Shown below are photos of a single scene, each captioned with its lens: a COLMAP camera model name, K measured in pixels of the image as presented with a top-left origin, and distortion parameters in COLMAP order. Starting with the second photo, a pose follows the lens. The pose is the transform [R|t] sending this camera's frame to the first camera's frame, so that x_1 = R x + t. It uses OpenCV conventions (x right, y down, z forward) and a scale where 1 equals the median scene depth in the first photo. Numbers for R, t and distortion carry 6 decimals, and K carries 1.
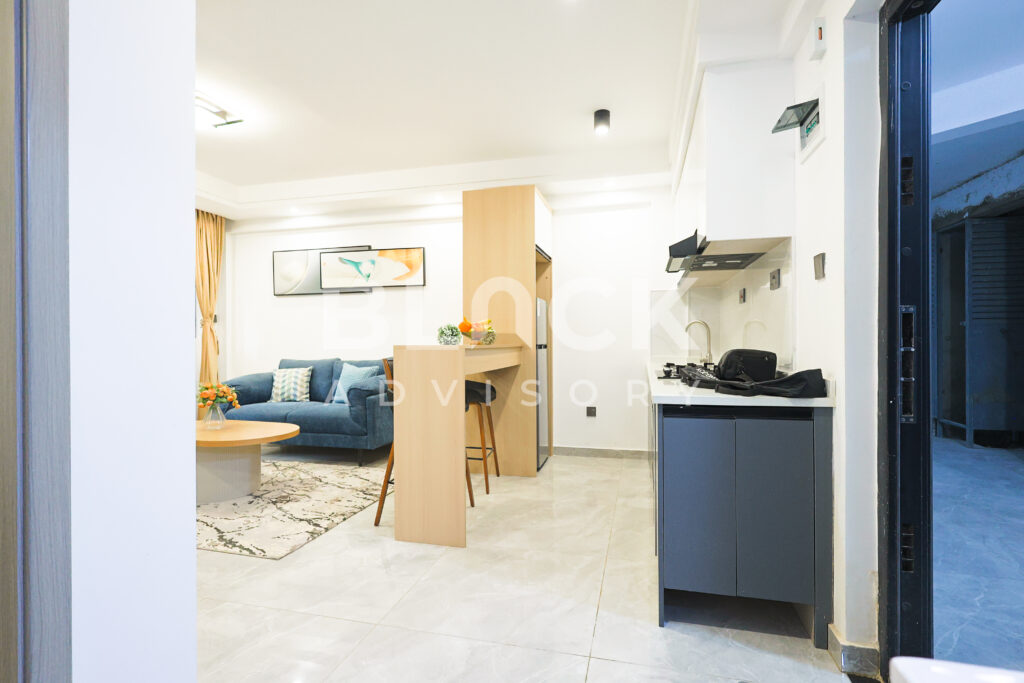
lens RADIAL K [[500.5, 0, 512.0], [0, 500.5, 341.5], [0, 0, 1]] dist [-0.000333, 0.000604]
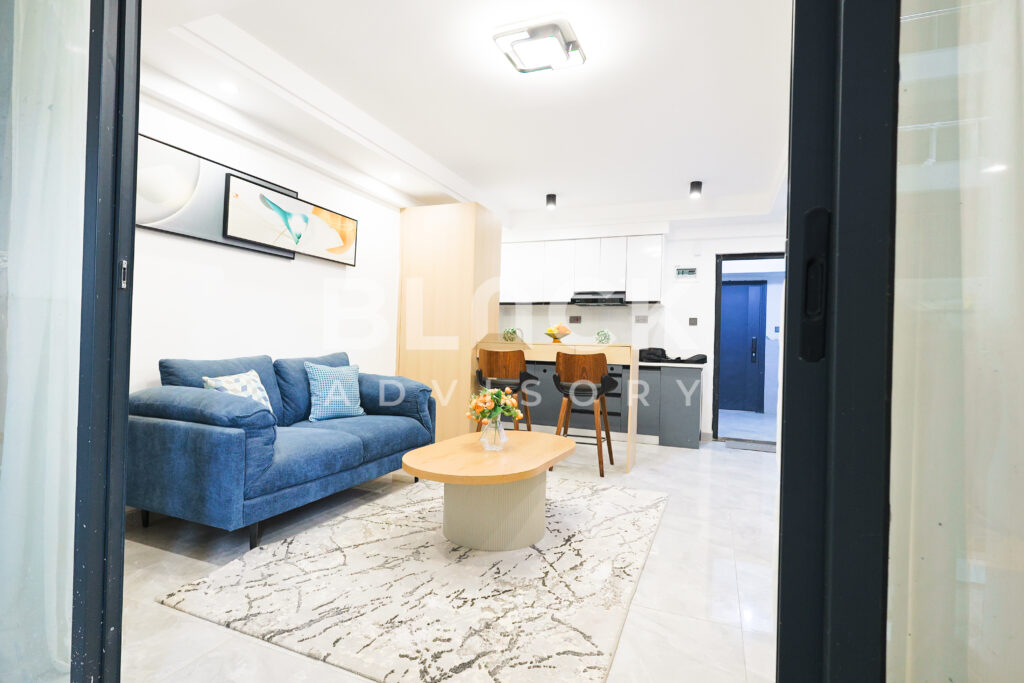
lens RADIAL K [[499.2, 0, 512.0], [0, 499.2, 341.5], [0, 0, 1]] dist [0.000101, -0.000047]
pose [[0.128856, 0.011984, 0.991591, -1.023439], [-0.029970, 0.999517, -0.008185, 0.012568], [-0.991210, -0.028664, 0.129153, 0.671483]]
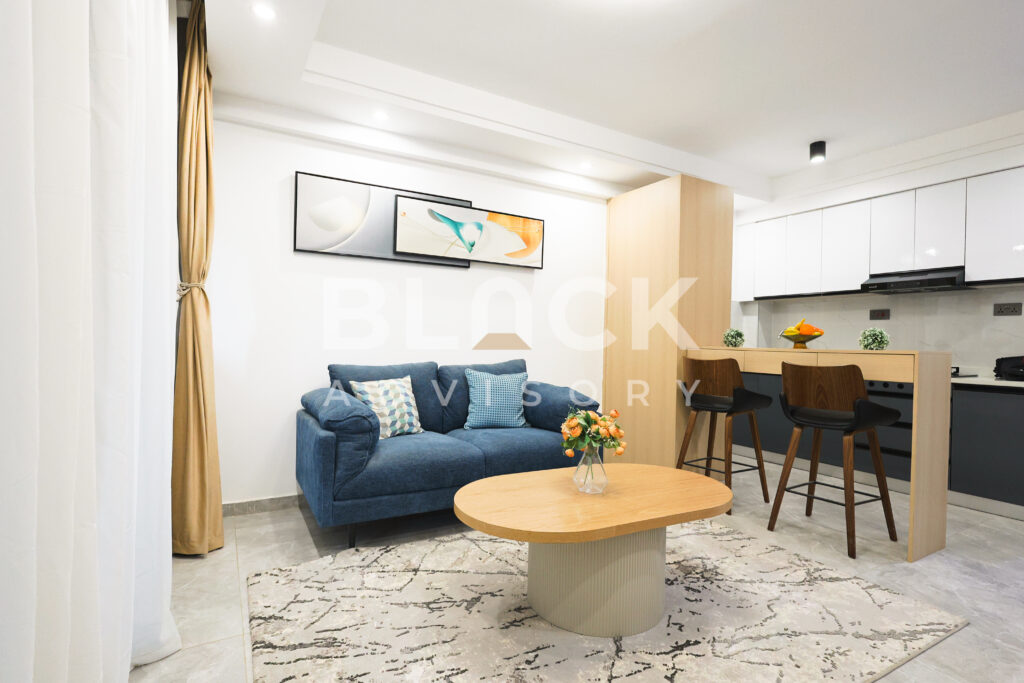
lens RADIAL K [[500.5, 0, 512.0], [0, 500.5, 341.5], [0, 0, 1]] dist [-0.000333, 0.000604]
pose [[0.706690, 0.017411, 0.707309, -0.813730], [-0.023698, 0.999719, -0.000931, 0.004778], [-0.707126, -0.016104, 0.706904, 0.504799]]
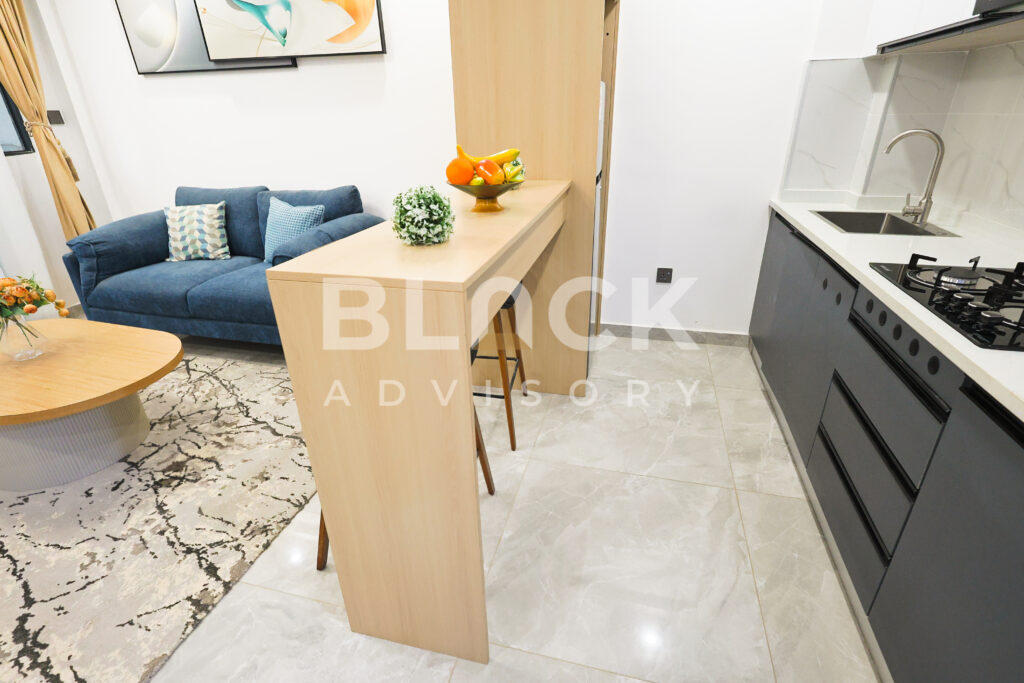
lens RADIAL K [[499.2, 0, 512.0], [0, 499.2, 341.5], [0, 0, 1]] dist [0.000101, -0.000047]
pose [[0.999908, -0.012795, -0.004610, -0.034720], [0.013550, 0.908331, 0.418032, -0.052928], [-0.001161, -0.418056, 0.908421, 0.377121]]
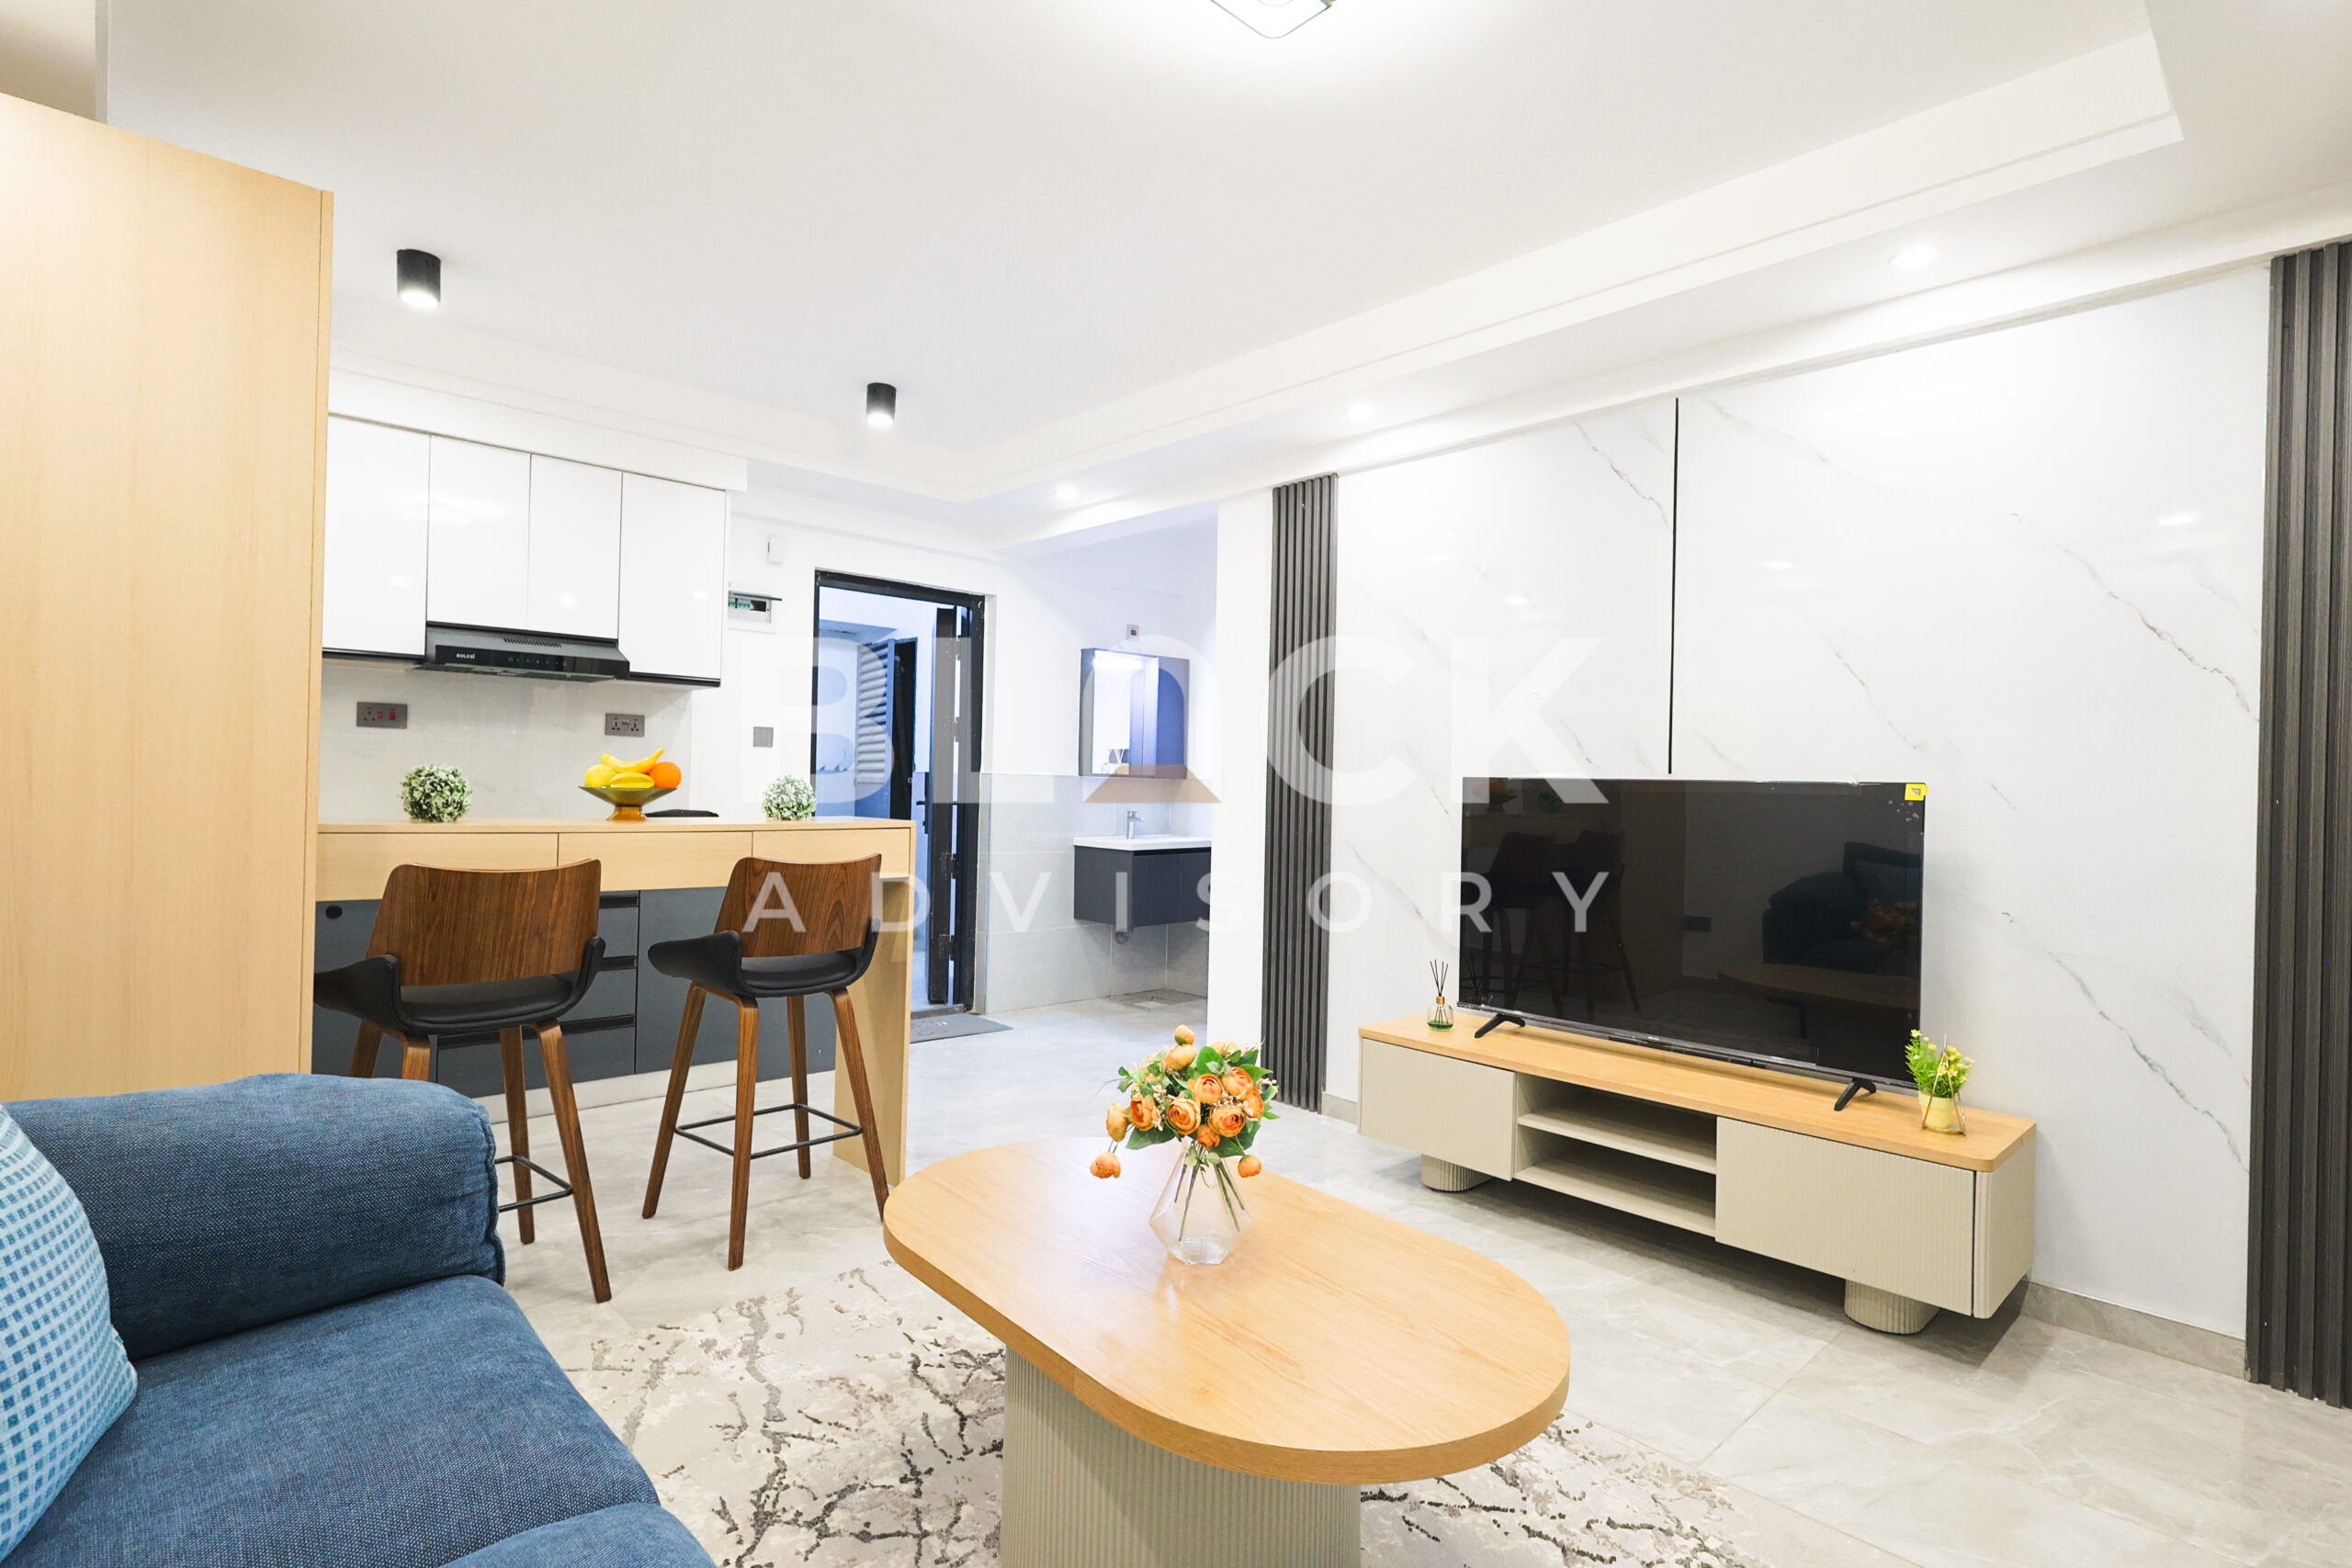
lens RADIAL K [[1149.6, 0, 1176.0], [0, 1149.6, 784.0], [0, 0, 1]] dist [-0.000333, 0.000604]
pose [[-0.847201, -0.016390, 0.531019, -0.645443], [-0.021859, 0.999753, -0.004017, -0.019702], [-0.530822, -0.015011, -0.847350, 1.089329]]
